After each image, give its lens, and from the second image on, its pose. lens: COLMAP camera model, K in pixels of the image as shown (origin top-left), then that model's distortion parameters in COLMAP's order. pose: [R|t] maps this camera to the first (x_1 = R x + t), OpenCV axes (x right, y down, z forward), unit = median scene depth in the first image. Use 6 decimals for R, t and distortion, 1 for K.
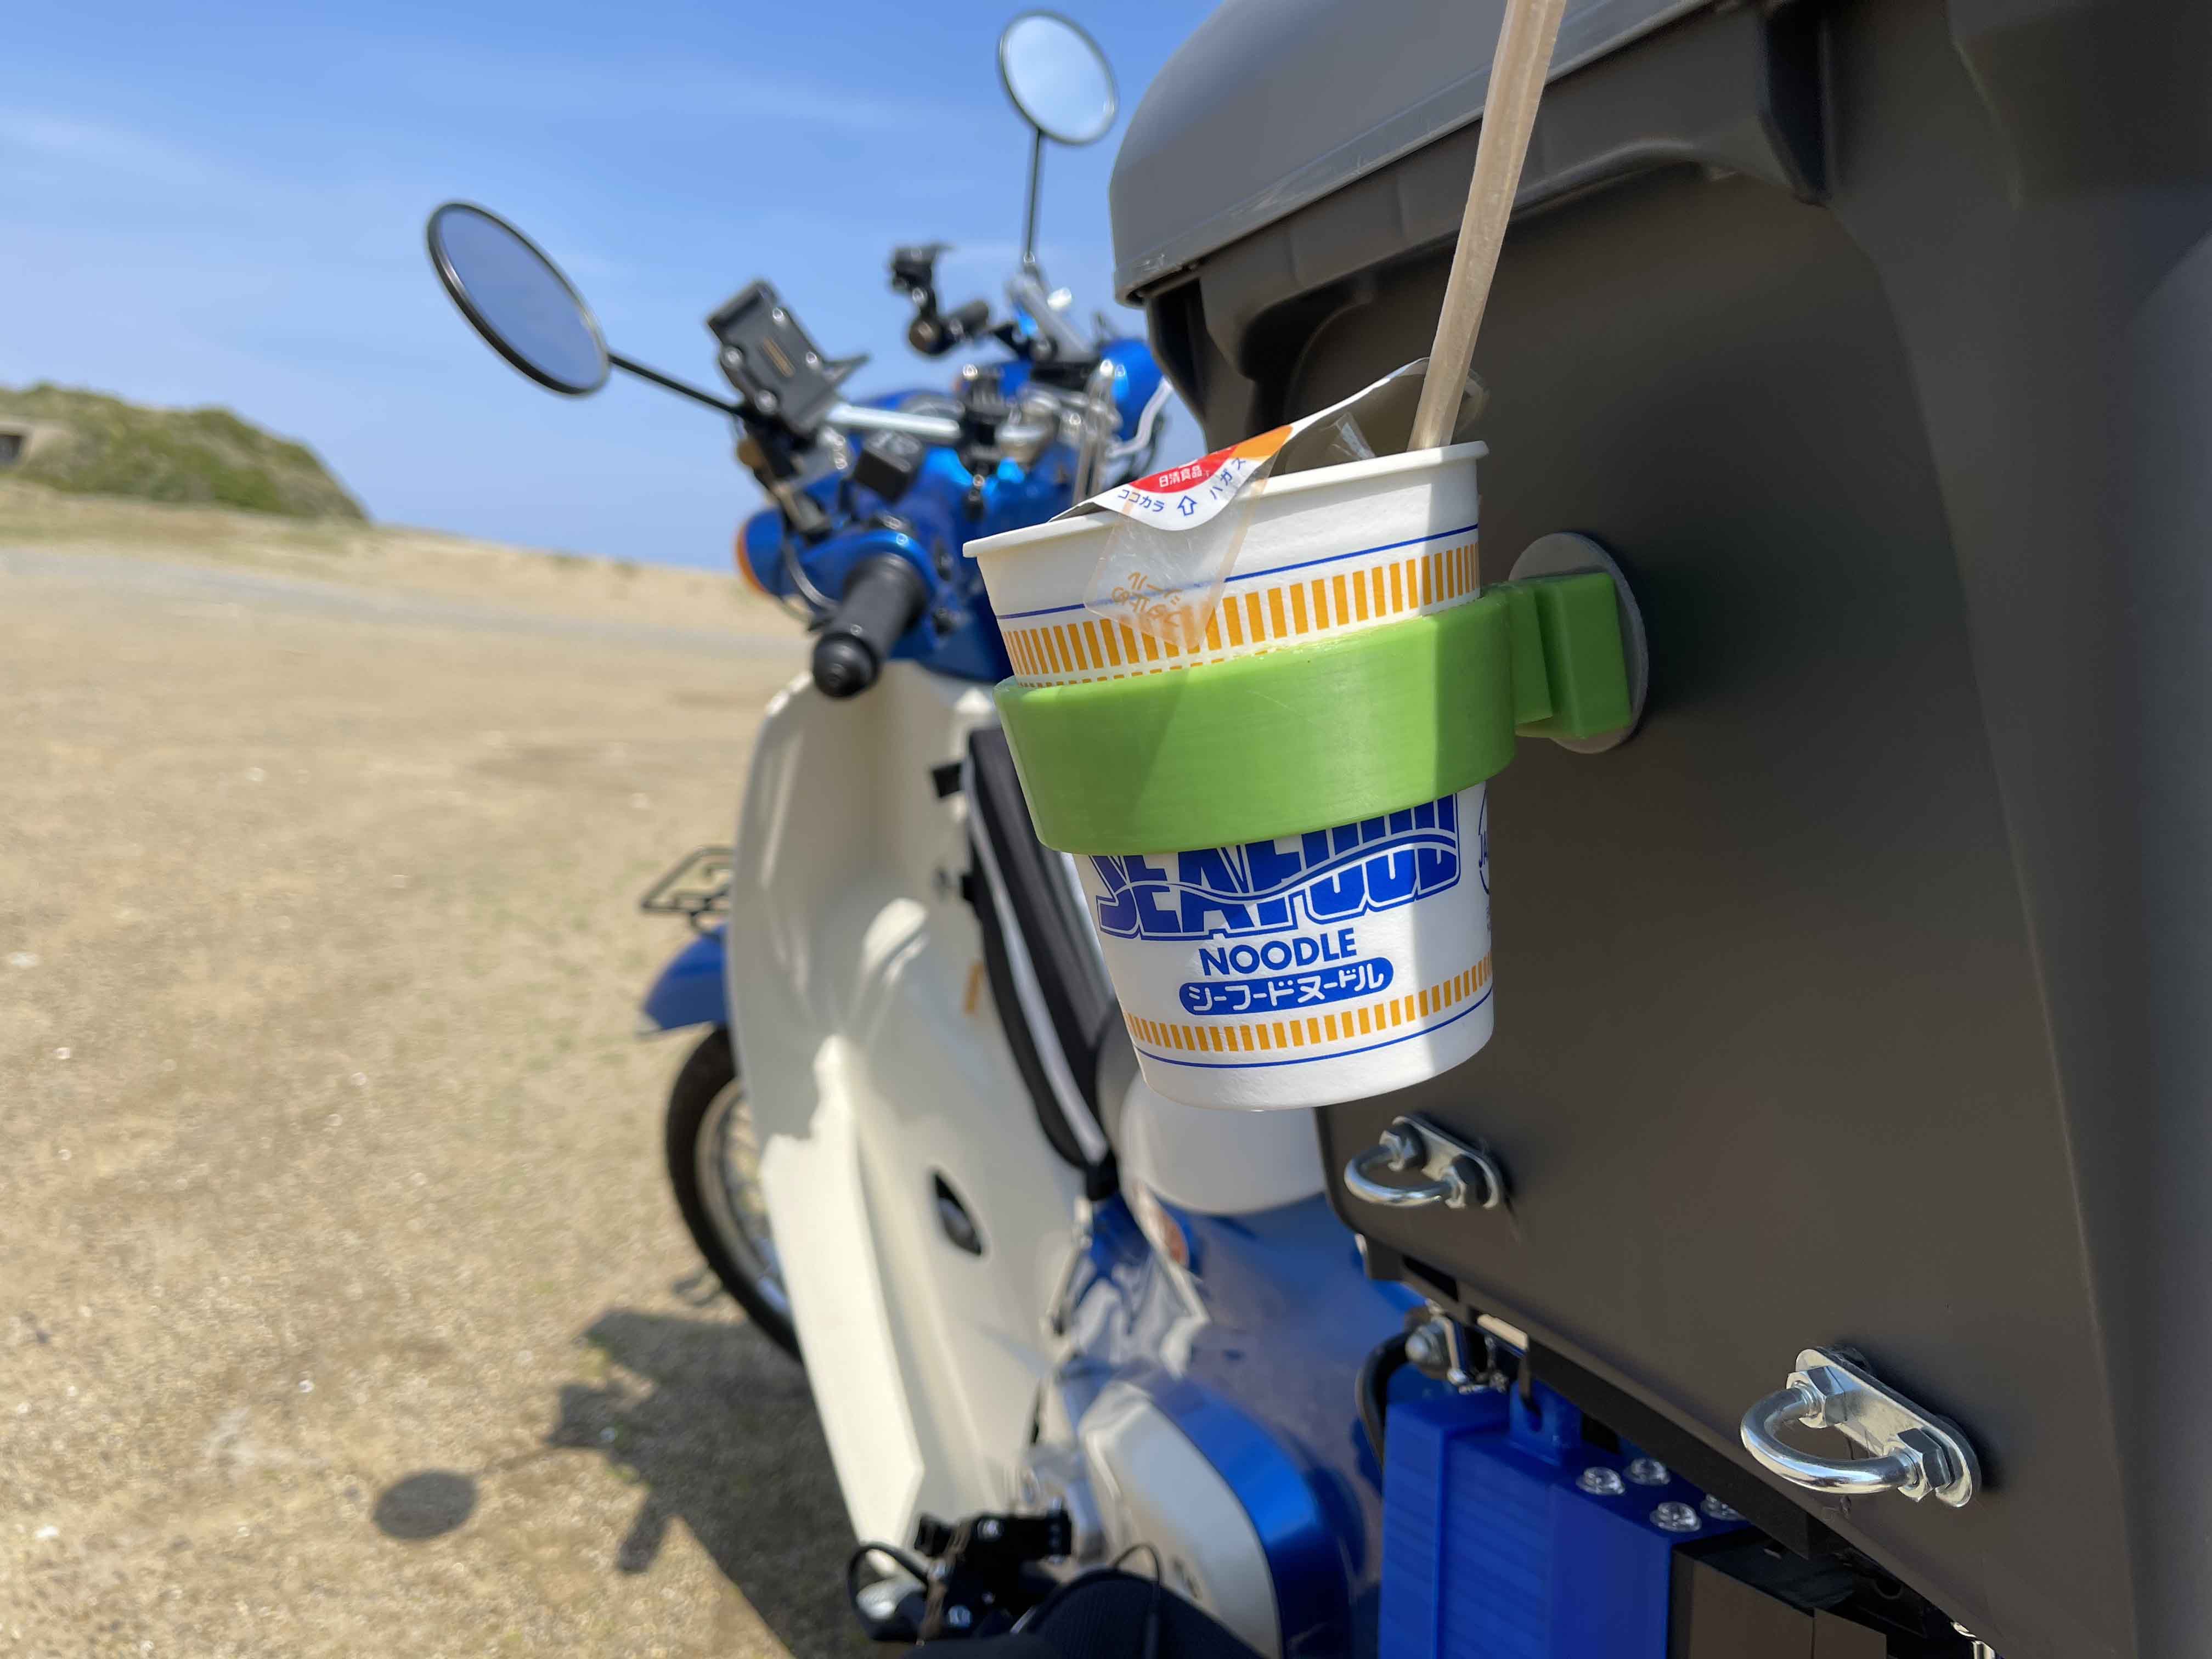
lens RADIAL K [[1704.1, 0, 1106.0], [0, 1704.1, 829.5], [0, 0, 1]] dist [-0.009106, -0.004313]
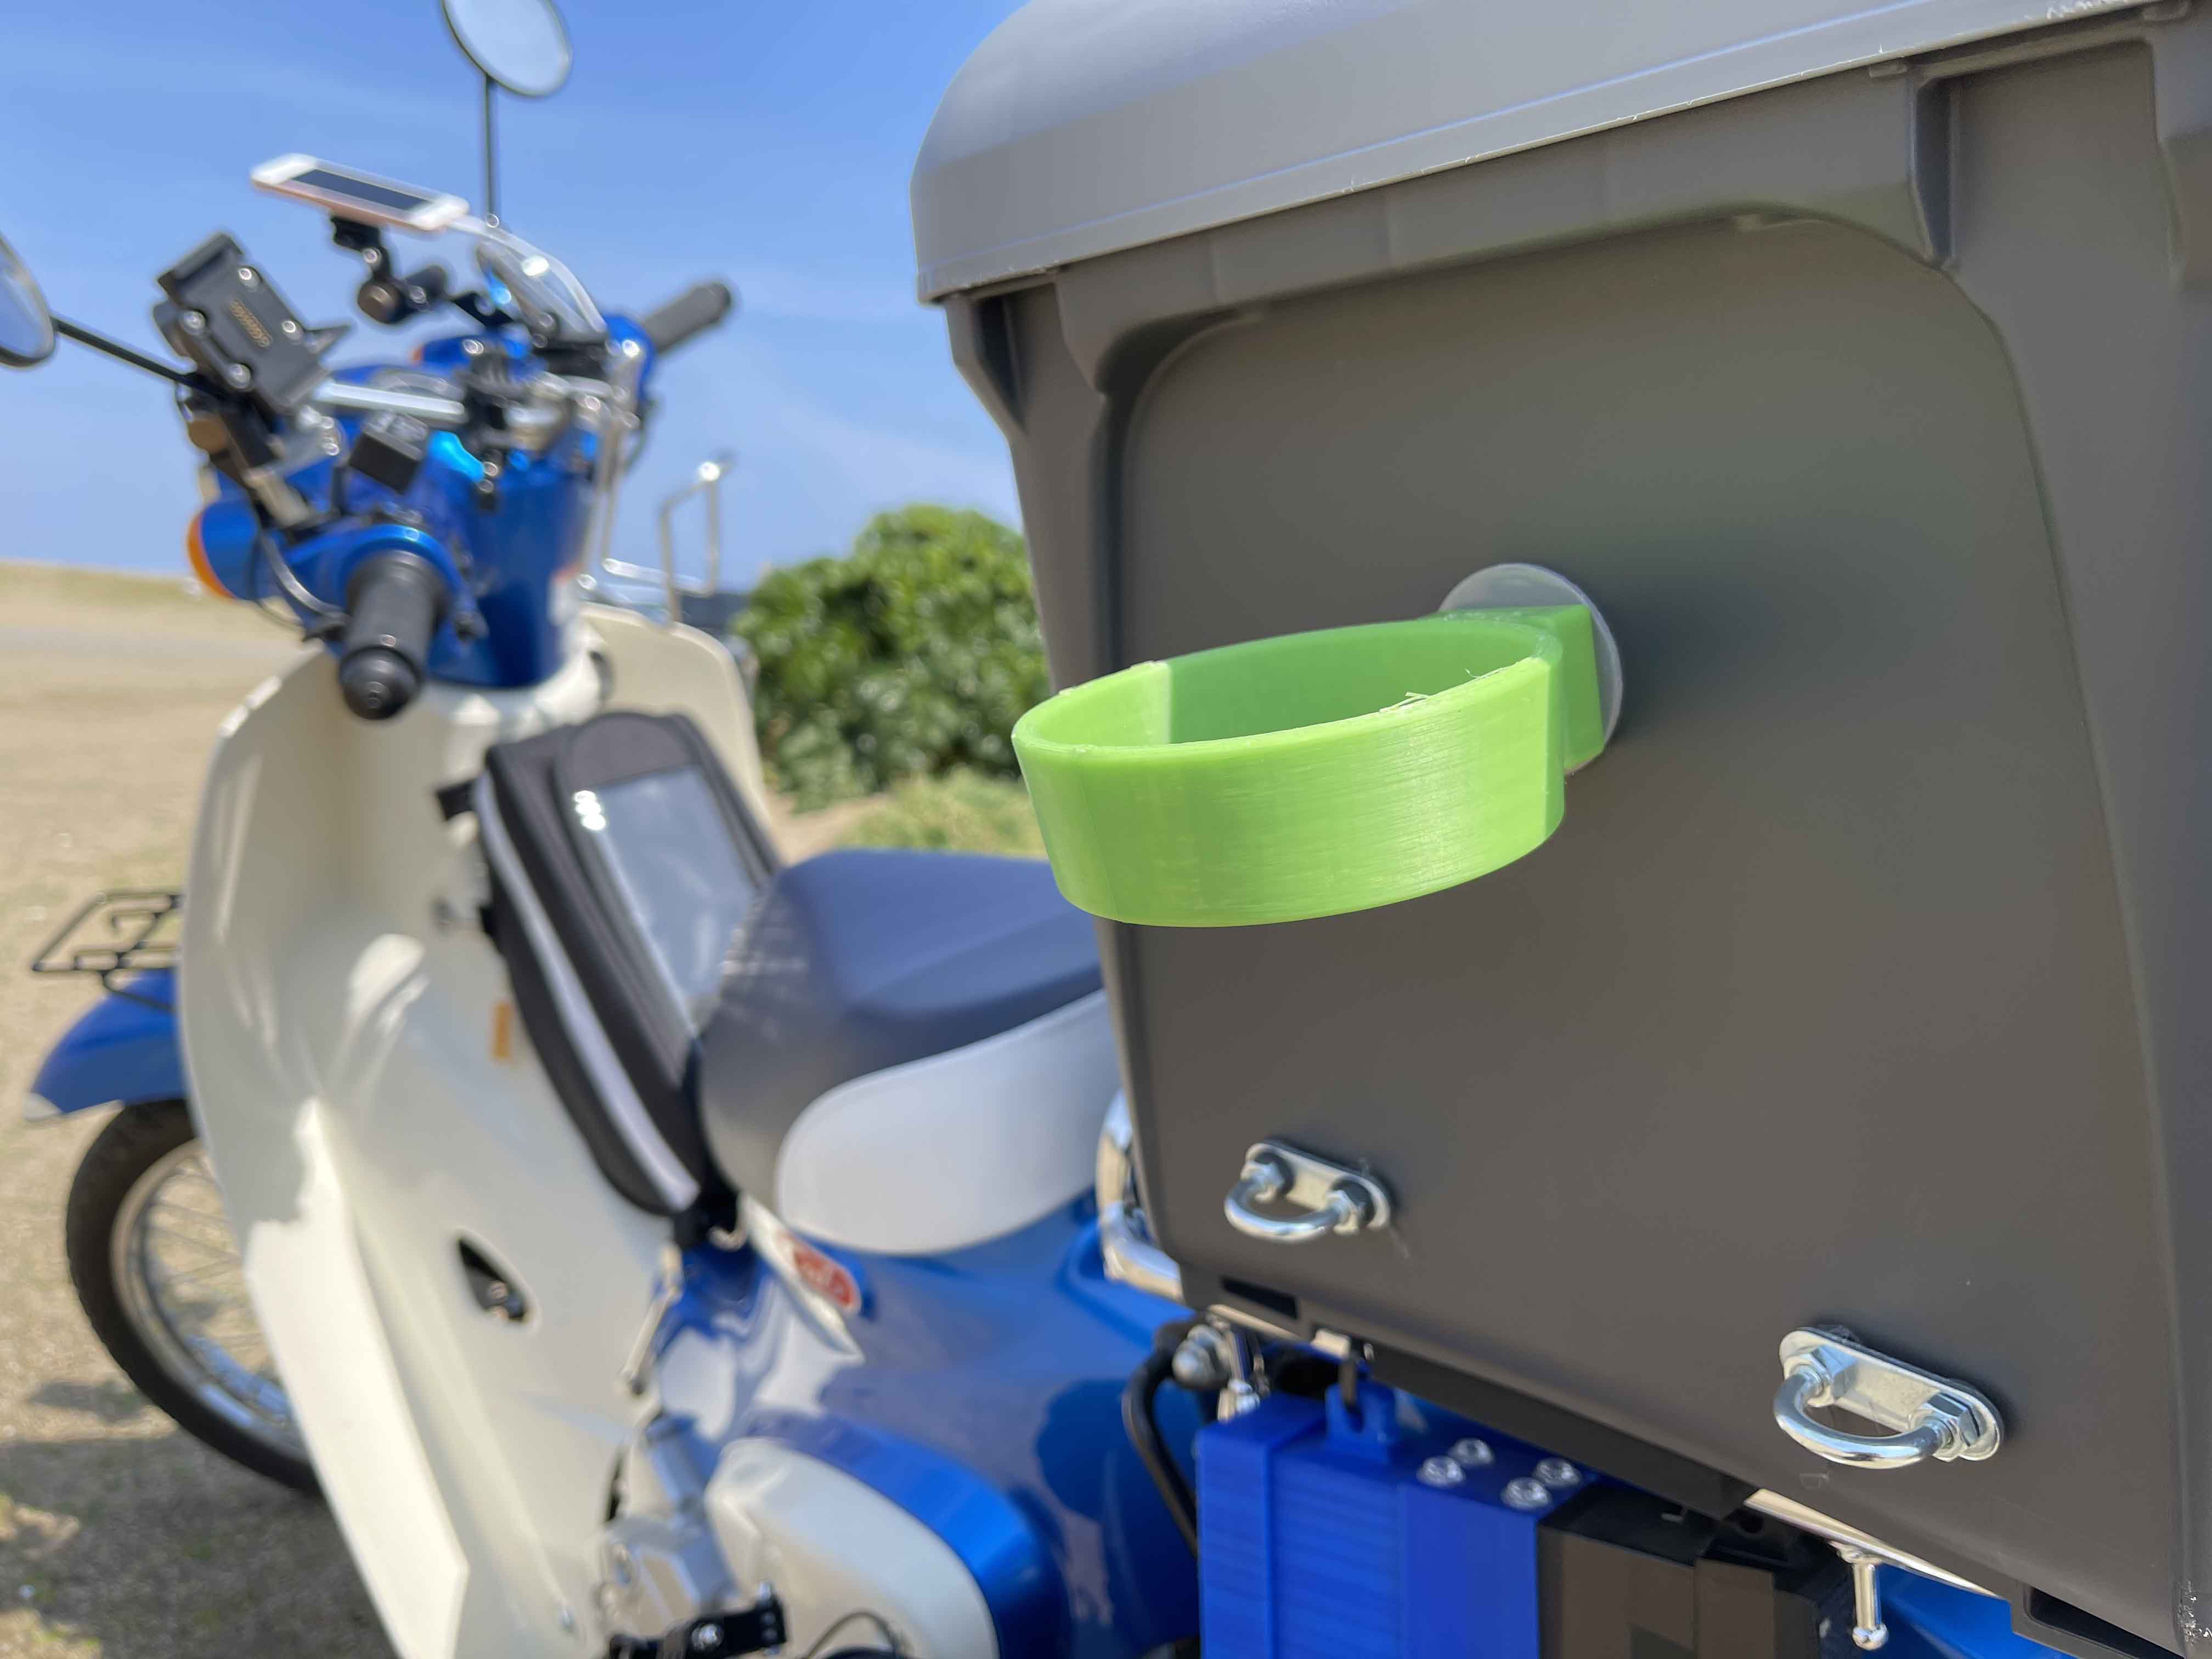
lens RADIAL K [[1707.6, 0, 1106.0], [0, 1707.6, 829.5], [0, 0, 1]] dist [0.035644, -0.085653]
pose [[0.934985, -0.060537, 0.349482, -0.098863], [0.056728, 0.998166, 0.021135, -0.015997], [-0.350120, 0.000064, 0.936705, 0.040633]]
